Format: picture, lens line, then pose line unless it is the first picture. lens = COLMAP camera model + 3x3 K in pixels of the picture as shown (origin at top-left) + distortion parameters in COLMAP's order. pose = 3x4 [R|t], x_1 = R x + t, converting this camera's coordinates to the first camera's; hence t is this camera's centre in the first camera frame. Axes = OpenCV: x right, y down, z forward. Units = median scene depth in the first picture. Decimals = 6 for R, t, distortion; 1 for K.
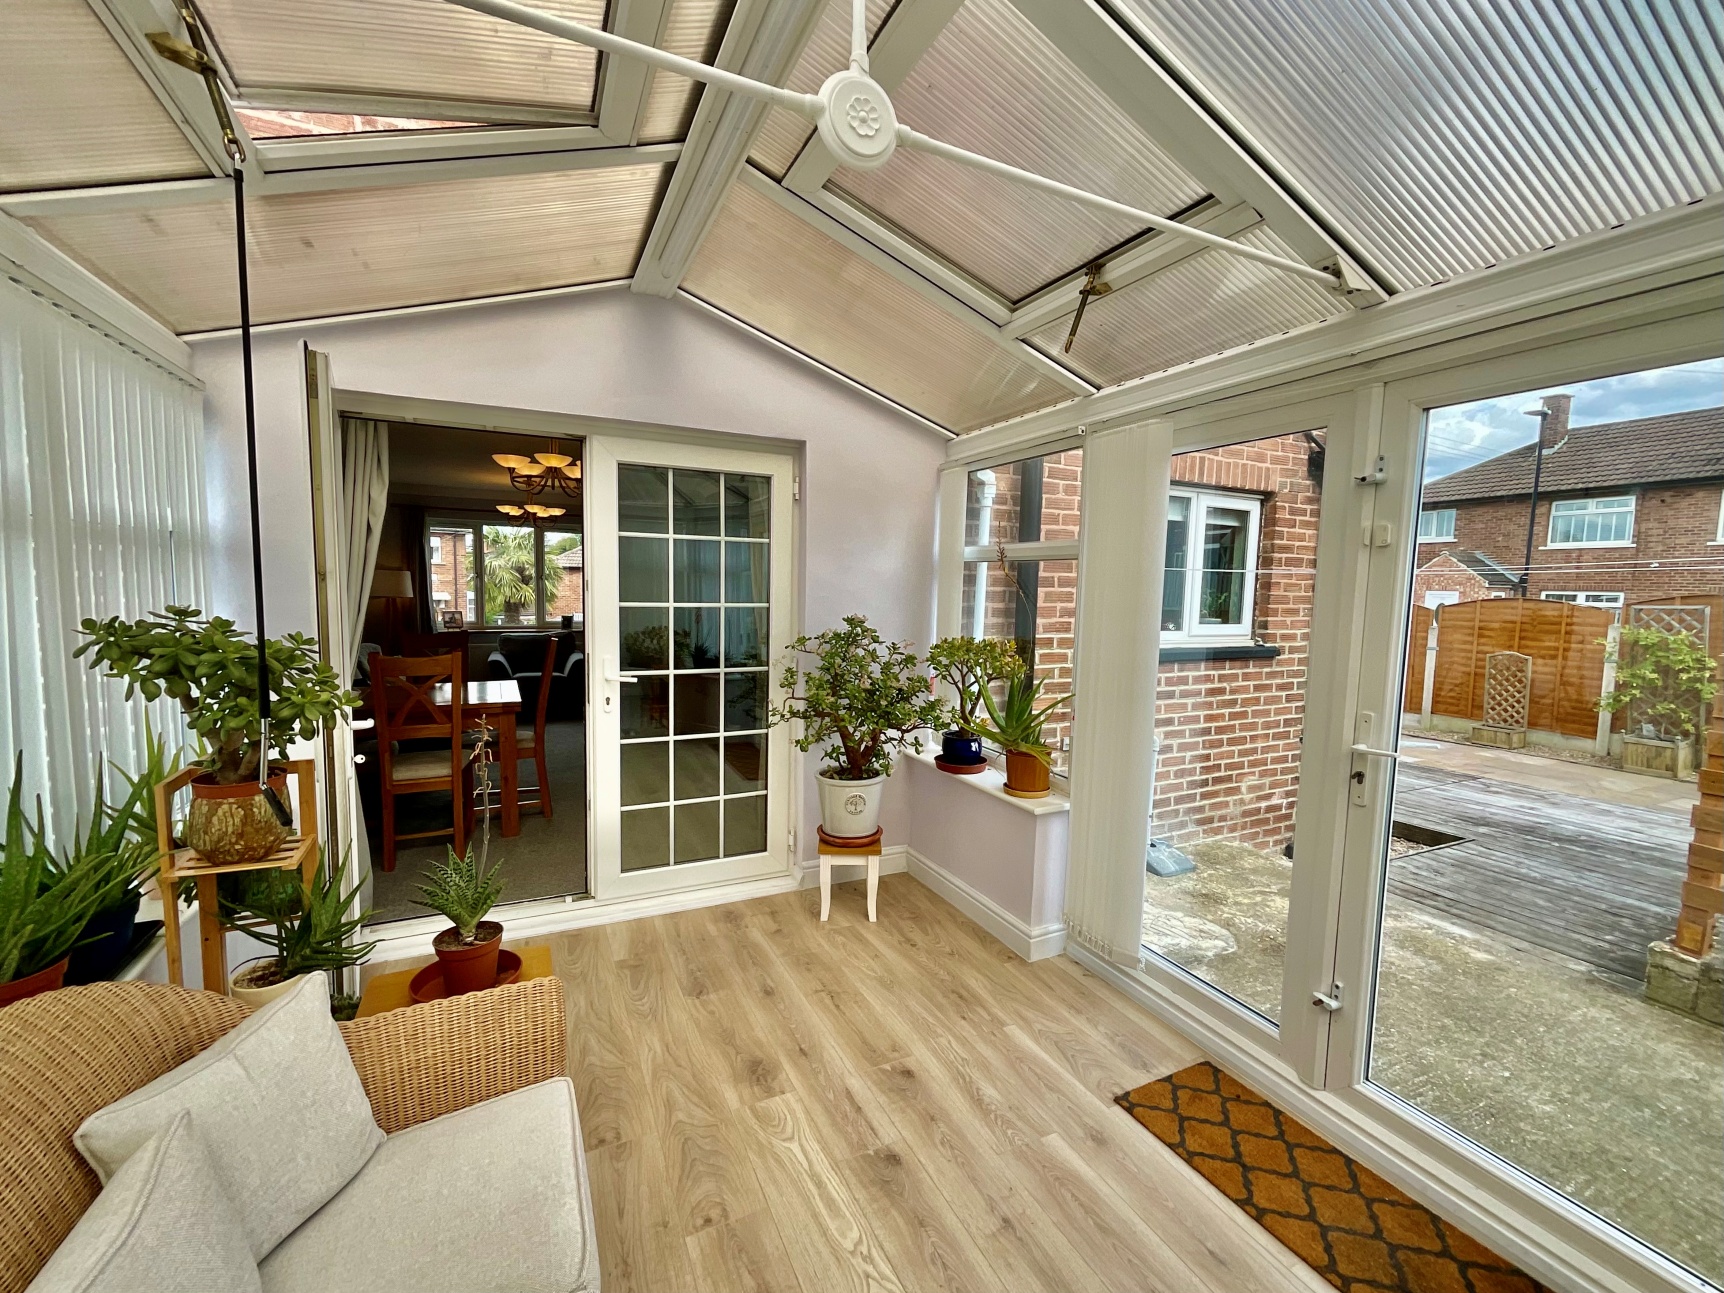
lens RADIAL K [[728.2, 0, 853.1], [0, 728.2, 649.3], [0, 0, 1]] dist [0.008414, -0.000090]
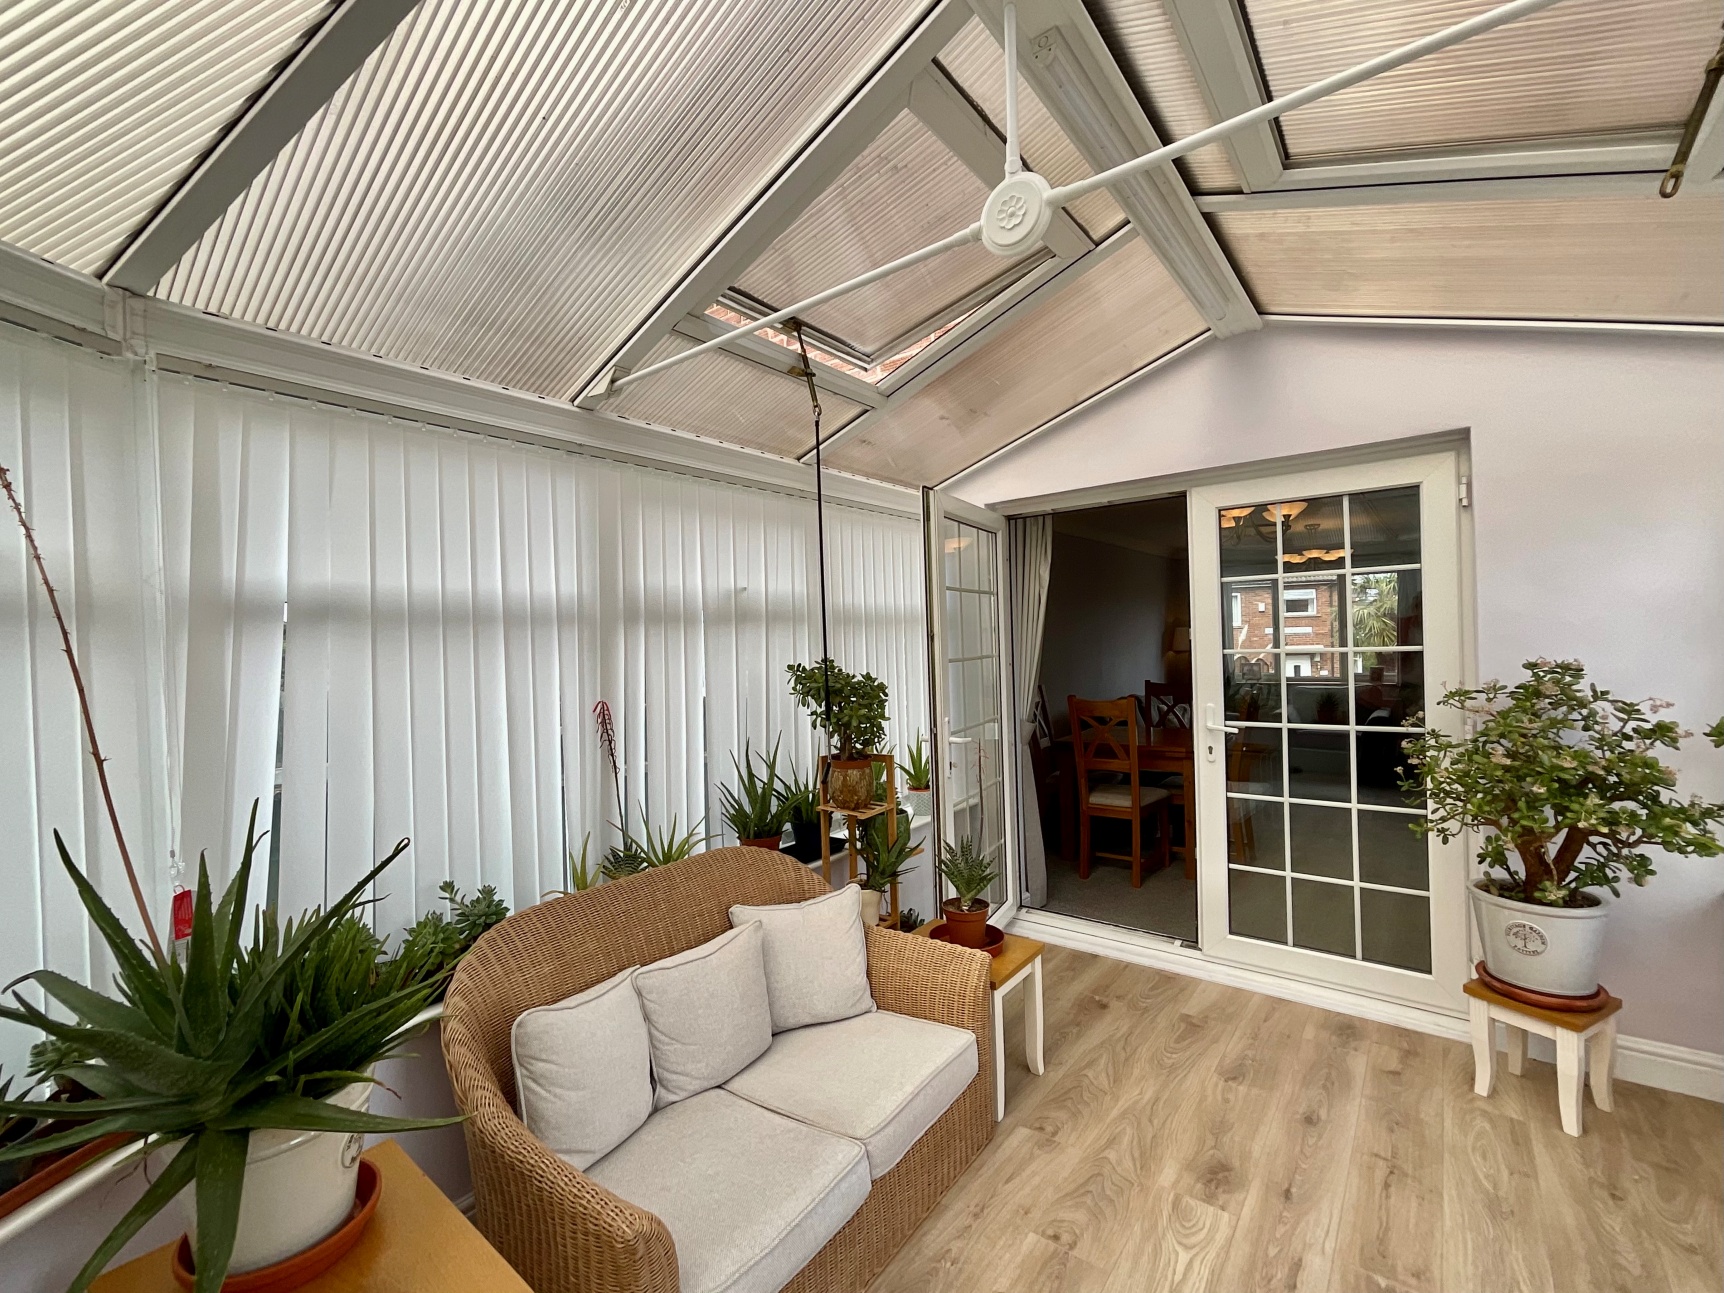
lens RADIAL K [[728.2, 0, 853.1], [0, 728.2, 649.3], [0, 0, 1]] dist [0.008414, -0.000090]
pose [[0.447396, -0.028305, -0.893888, 0.333441], [-0.039050, 0.997928, -0.051144, 0.004363], [0.893483, 0.057788, 0.445363, 0.120622]]
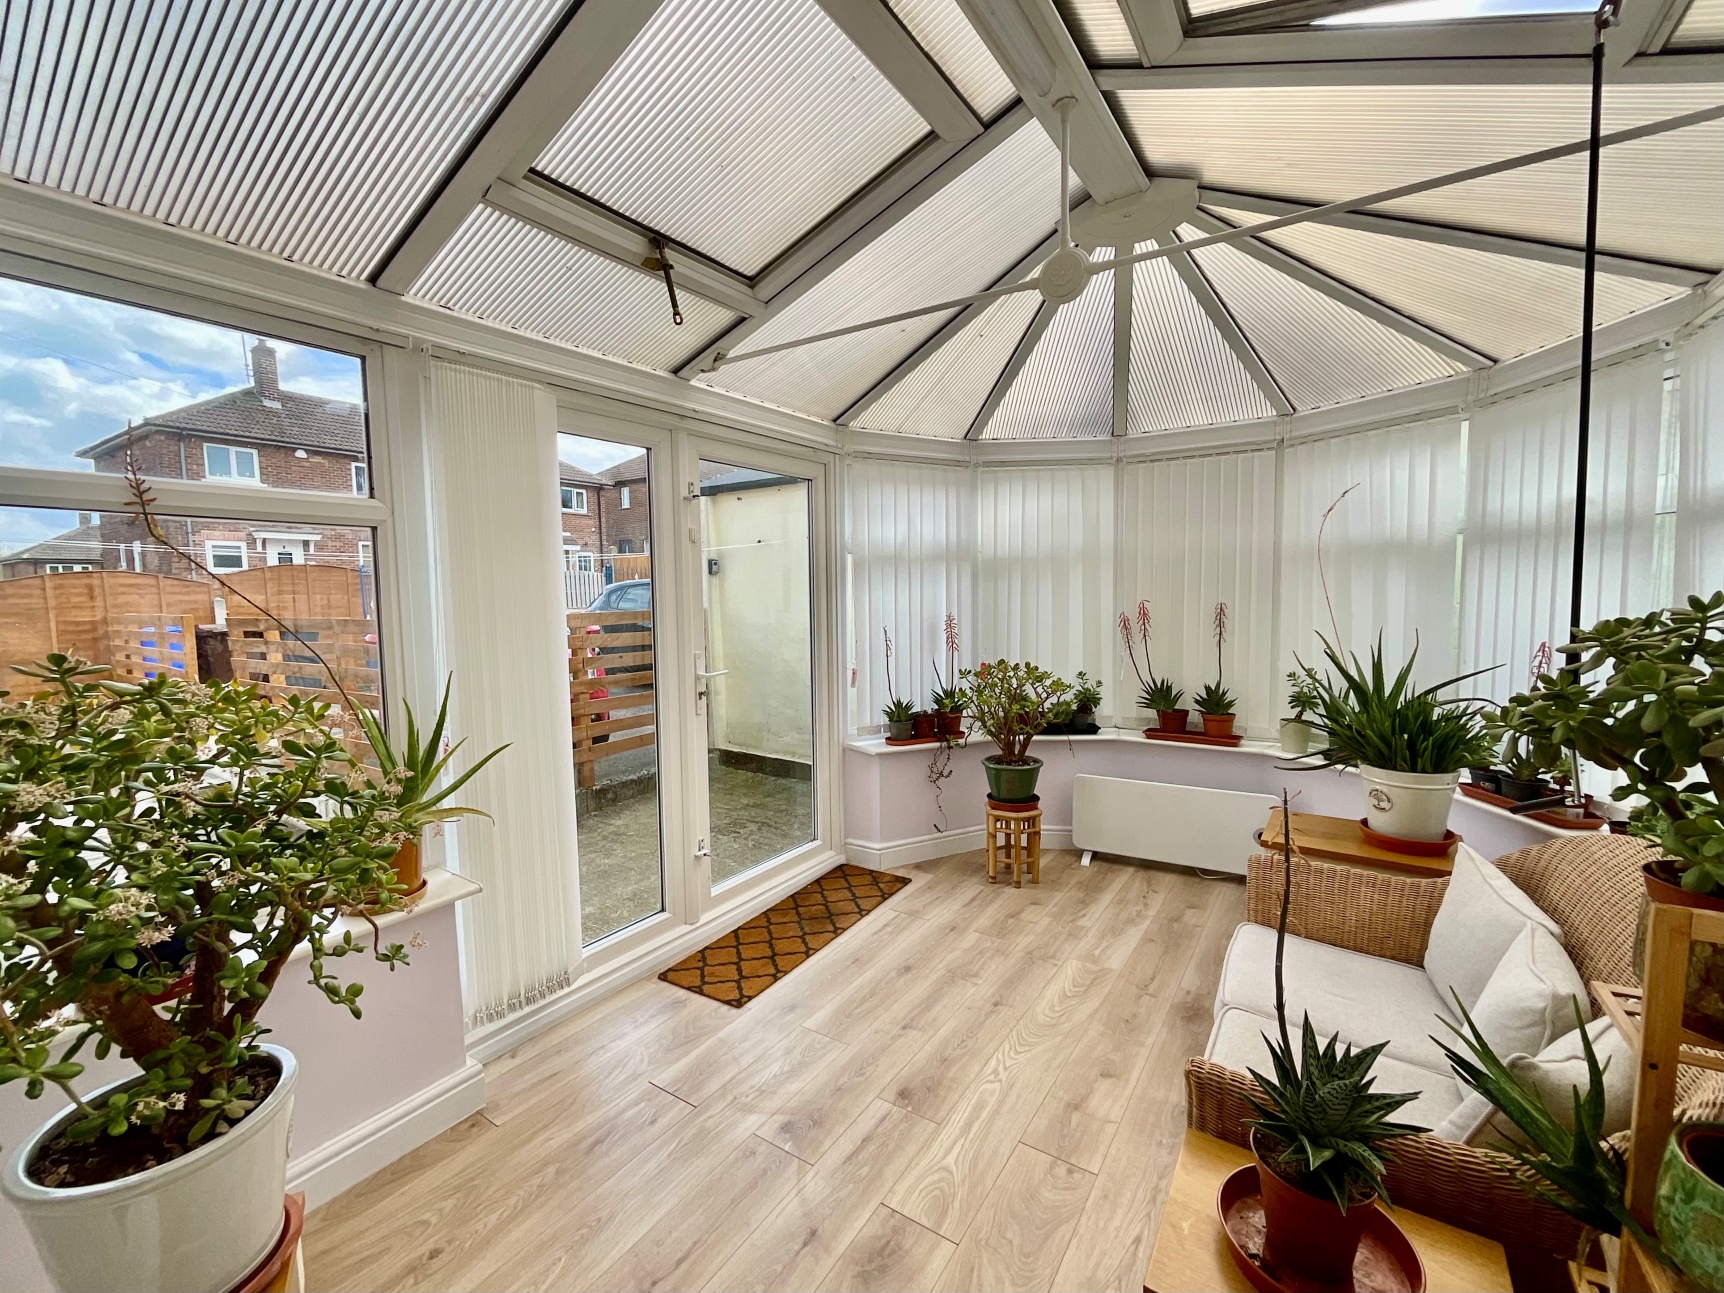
lens RADIAL K [[751.7, 0, 862.2], [0, 751.7, 660.8], [0, 0, 1]] dist [-0.000273, -0.000056]
pose [[-0.531622, -0.094794, 0.841660, -0.459848], [0.078316, 0.983958, 0.160288, -0.070528], [-0.843353, 0.151128, -0.515670, 0.888221]]
